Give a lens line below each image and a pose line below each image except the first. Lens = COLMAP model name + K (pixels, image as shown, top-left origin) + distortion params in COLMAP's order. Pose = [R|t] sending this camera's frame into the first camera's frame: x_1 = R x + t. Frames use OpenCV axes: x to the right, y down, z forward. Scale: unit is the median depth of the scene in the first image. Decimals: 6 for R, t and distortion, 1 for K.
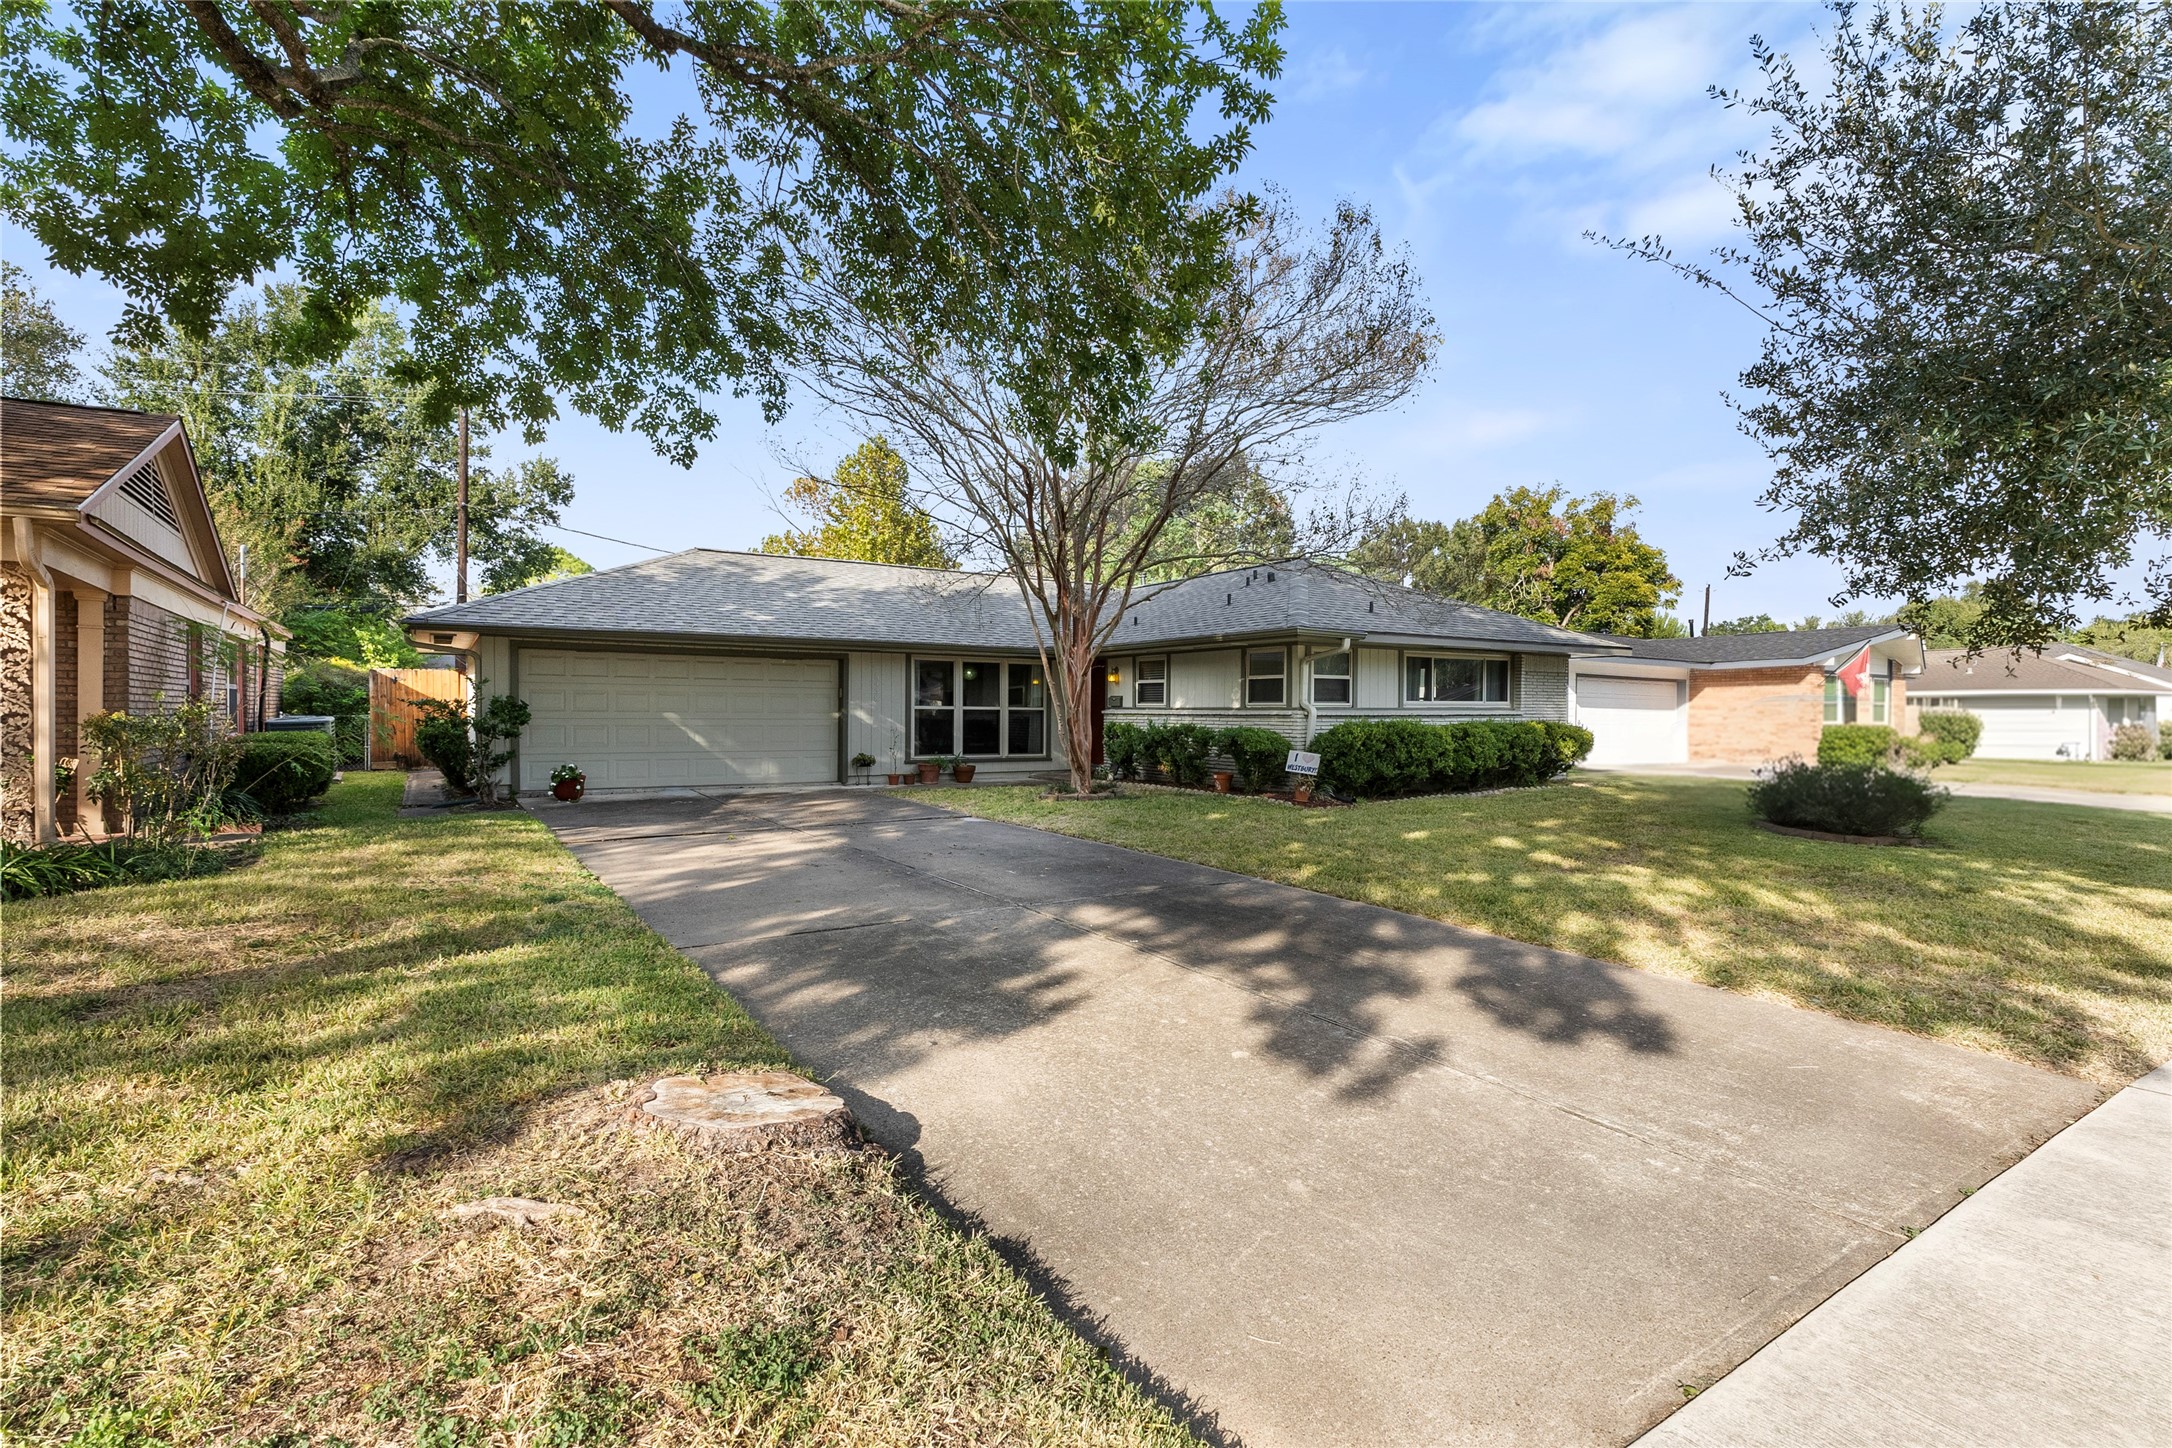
lens RADIAL K [[1035.9, 0, 1086.0], [0, 1035.9, 724.0], [0, 0, 1]] dist [0.002224, 0.000211]
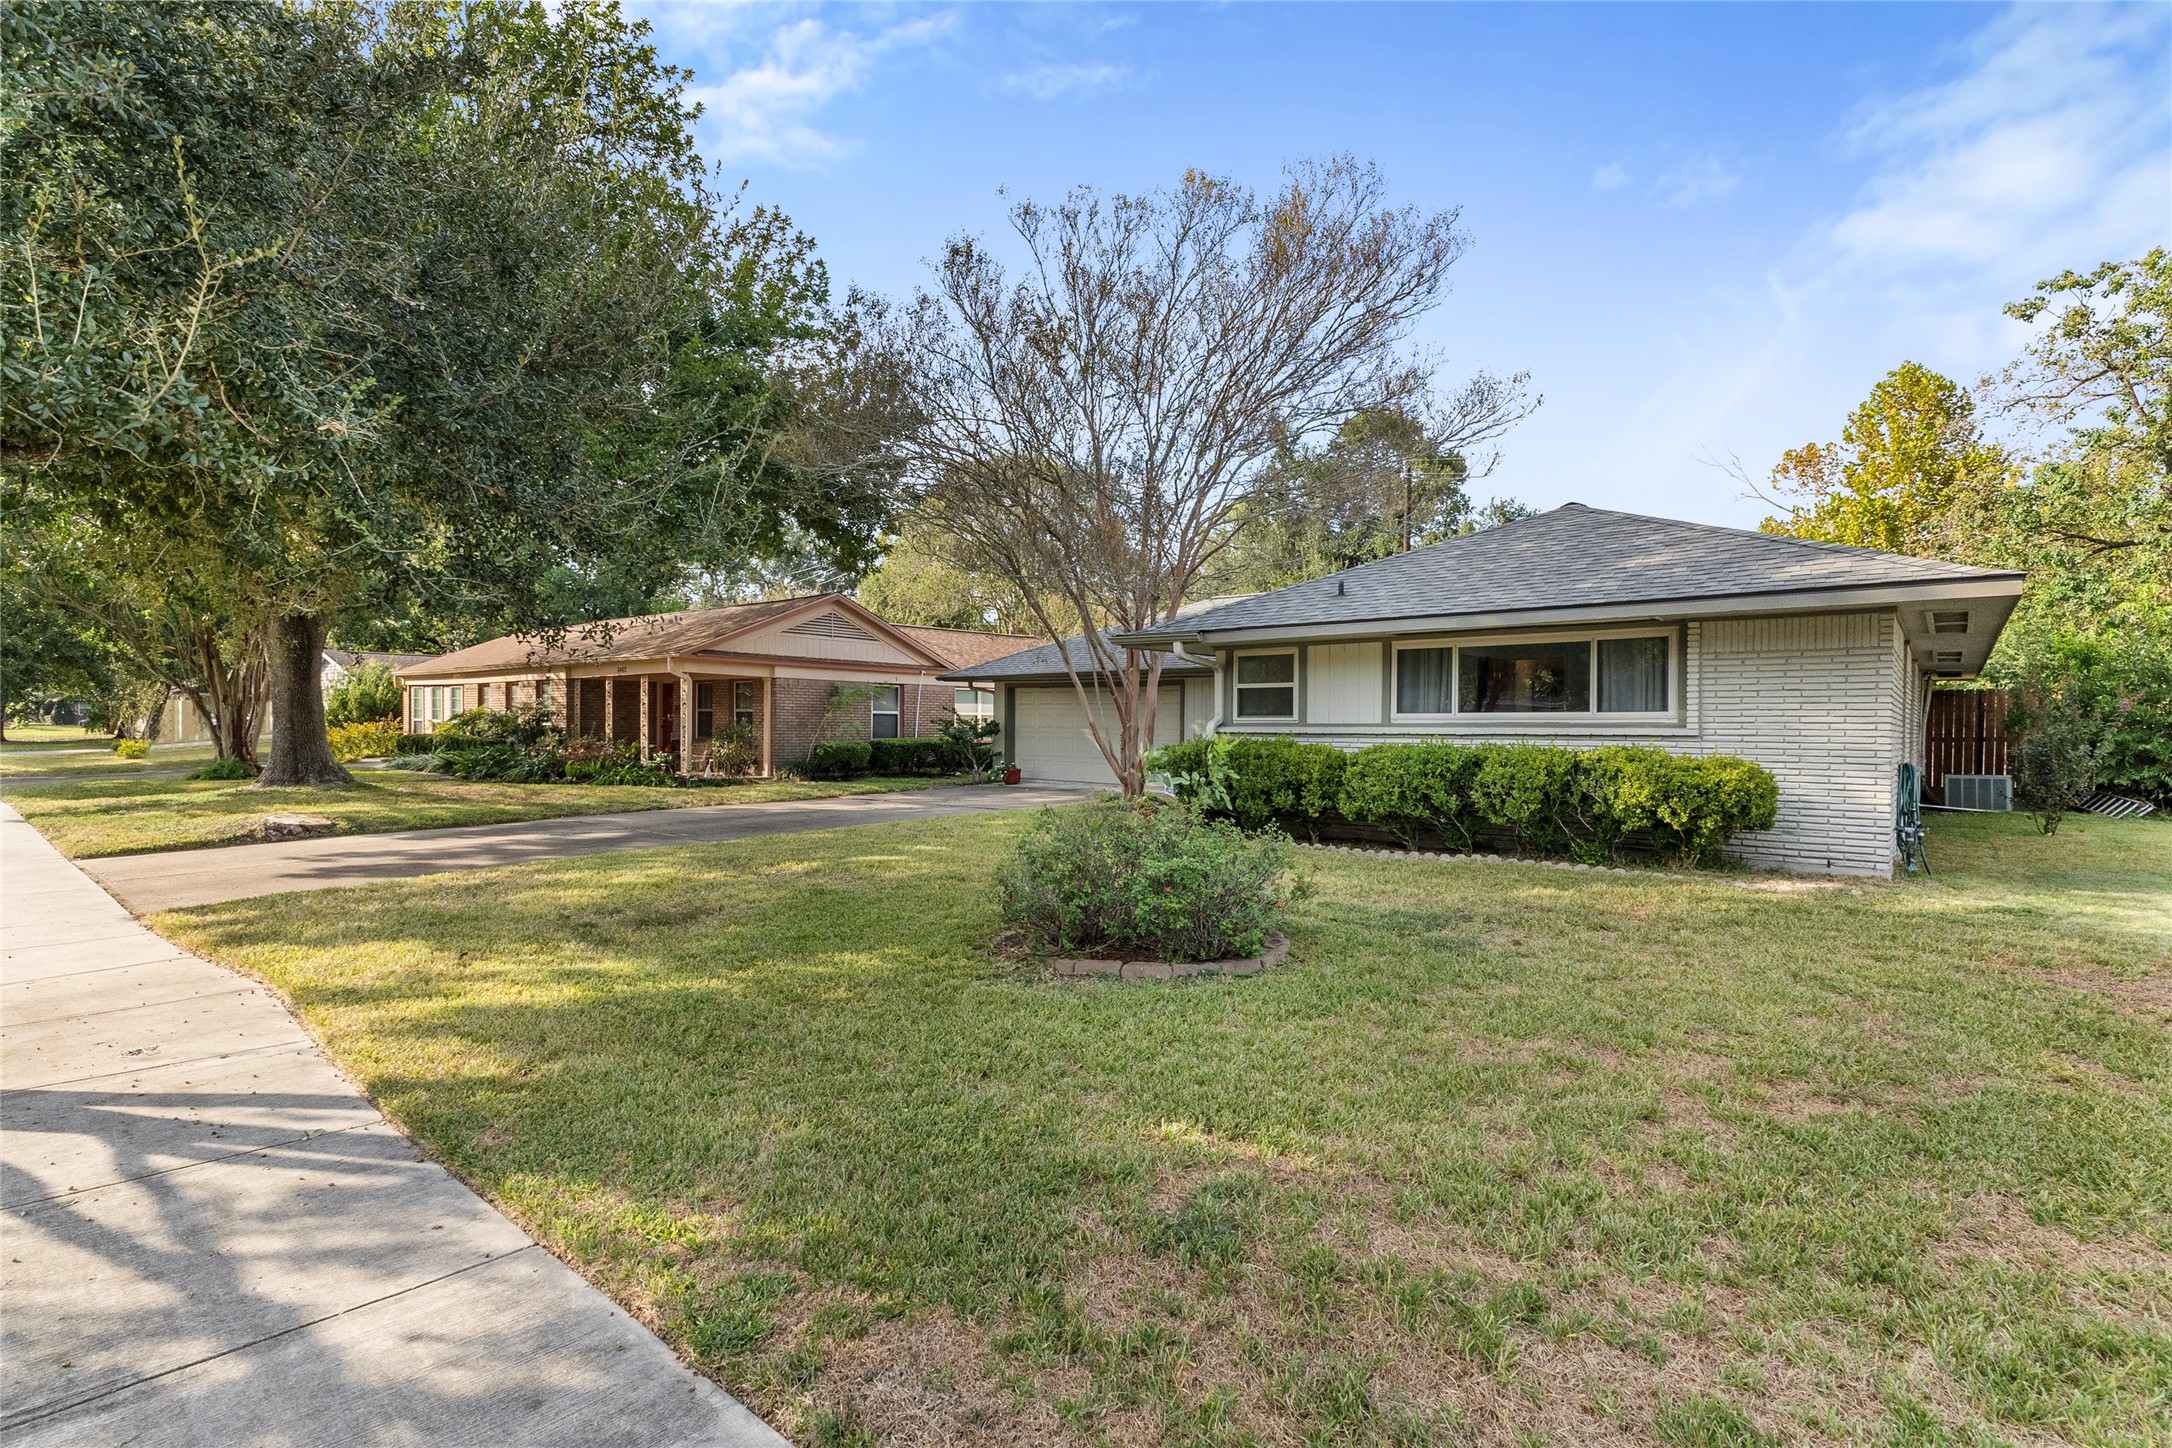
lens RADIAL K [[1035.9, 0, 1086.0], [0, 1035.9, 724.0], [0, 0, 1]] dist [0.002224, 0.000211]
pose [[0.284041, -0.003370, -0.958806, 0.921126], [-0.017060, 0.999818, -0.008568, -0.005679], [0.958661, 0.018791, 0.283931, 0.604036]]
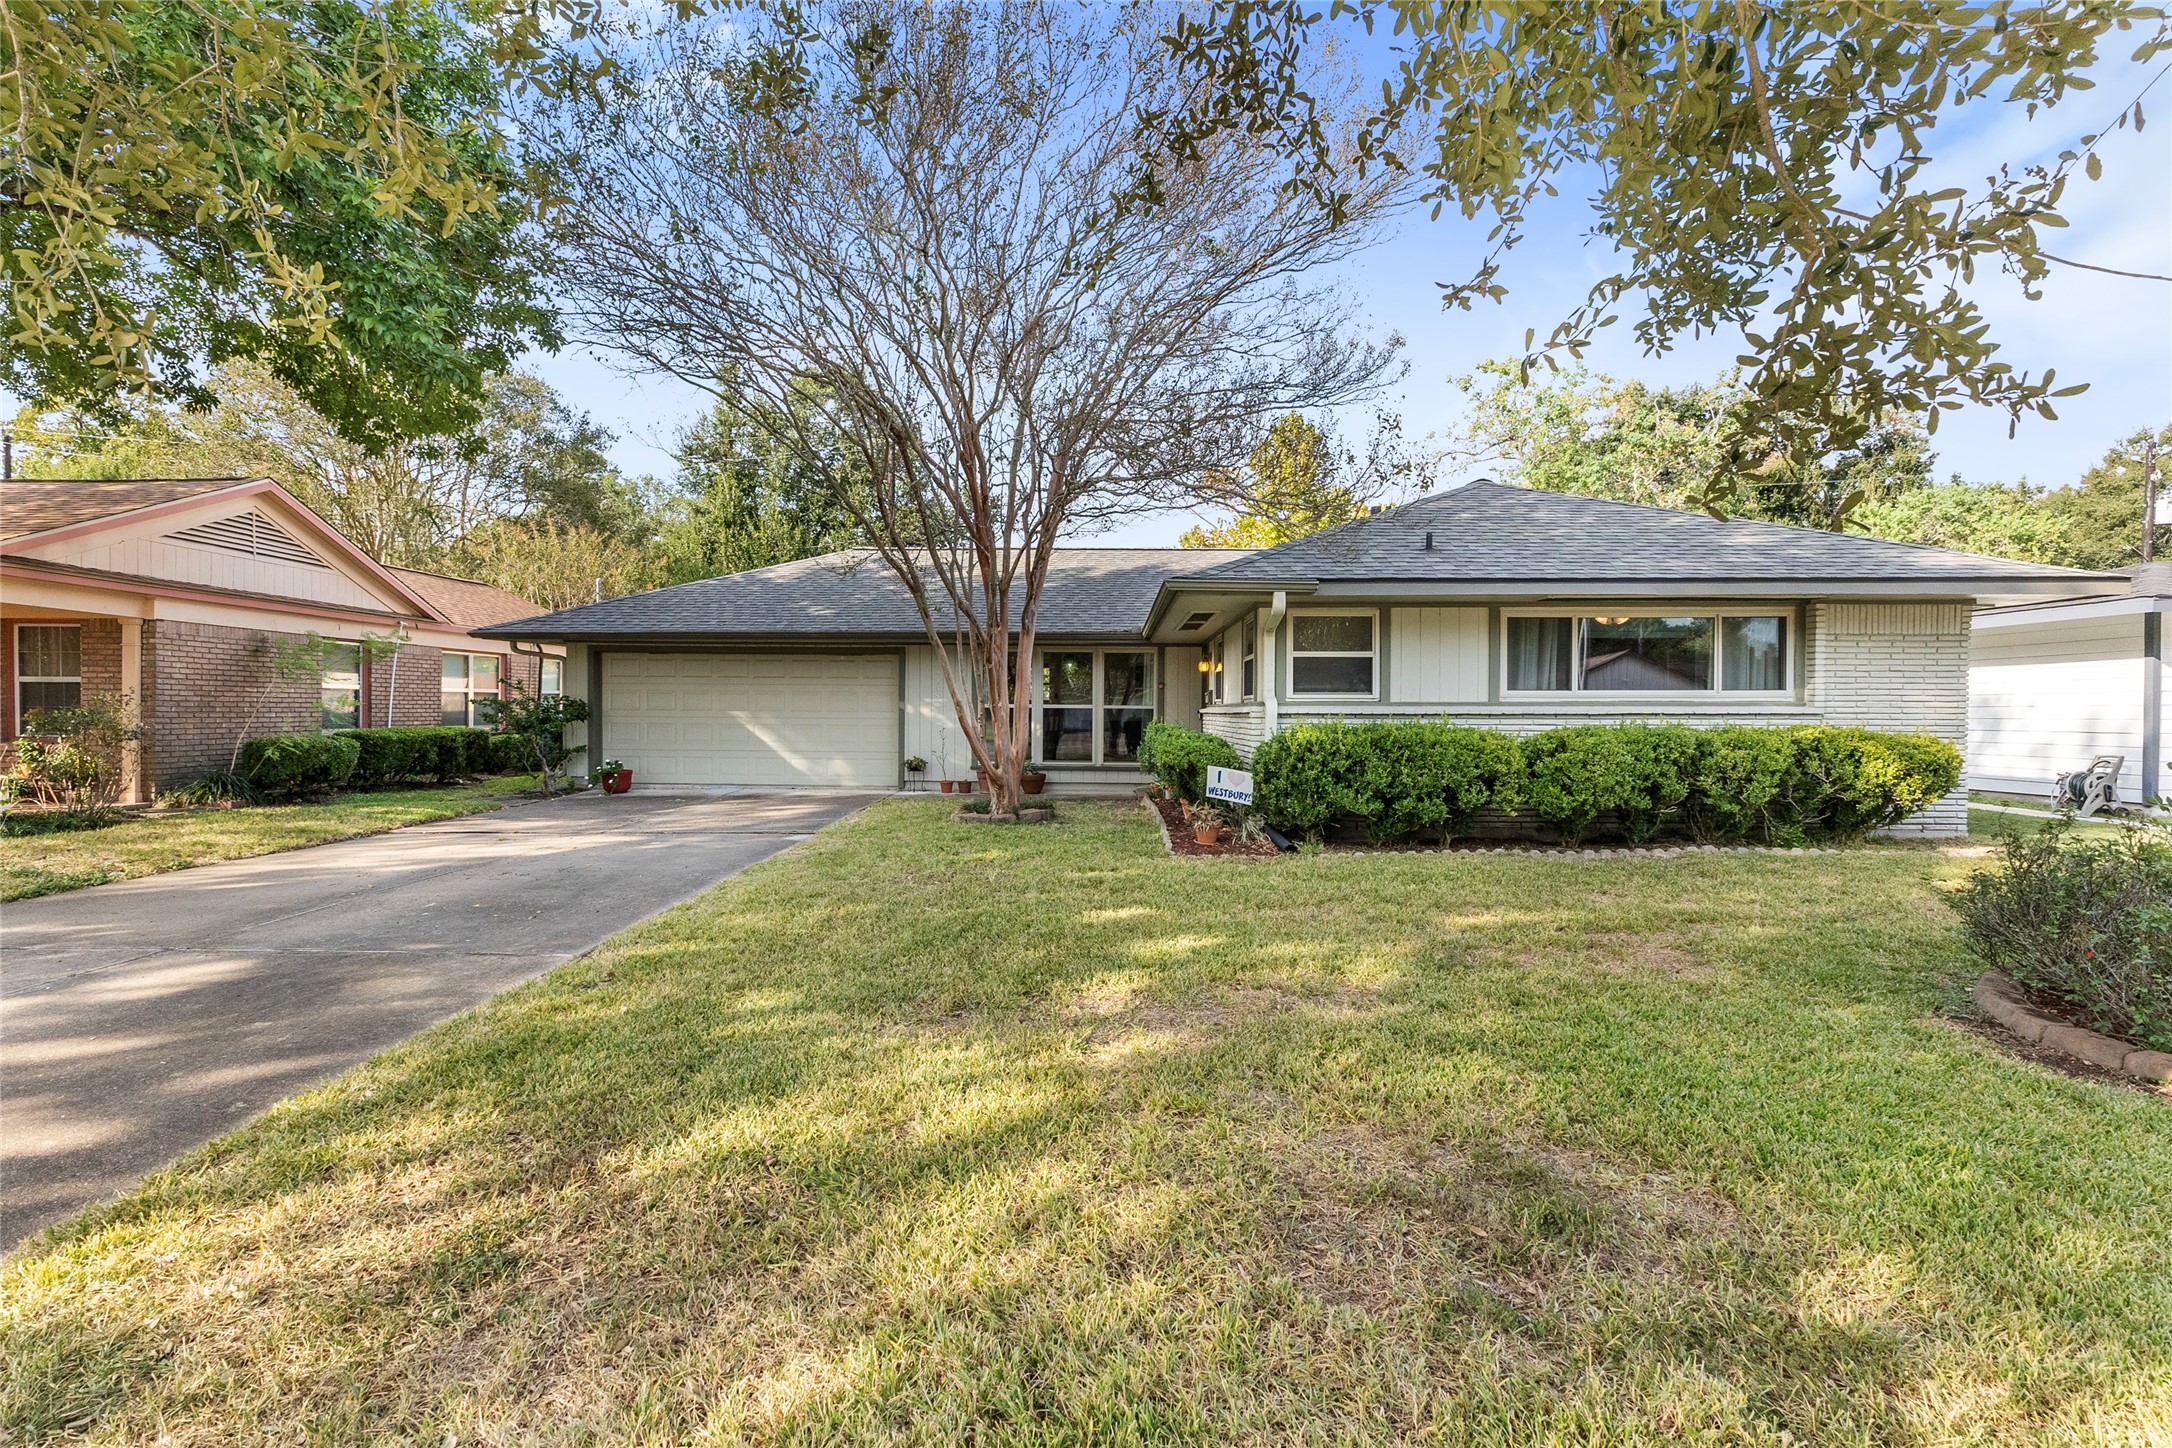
lens RADIAL K [[1035.9, 0, 1086.0], [0, 1035.9, 724.0], [0, 0, 1]] dist [0.002224, 0.000211]
pose [[0.820156, 0.005175, -0.572116, 0.455512], [-0.007142, 0.999974, -0.001194, -0.000292], [0.572095, 0.005066, 0.820172, 0.363786]]
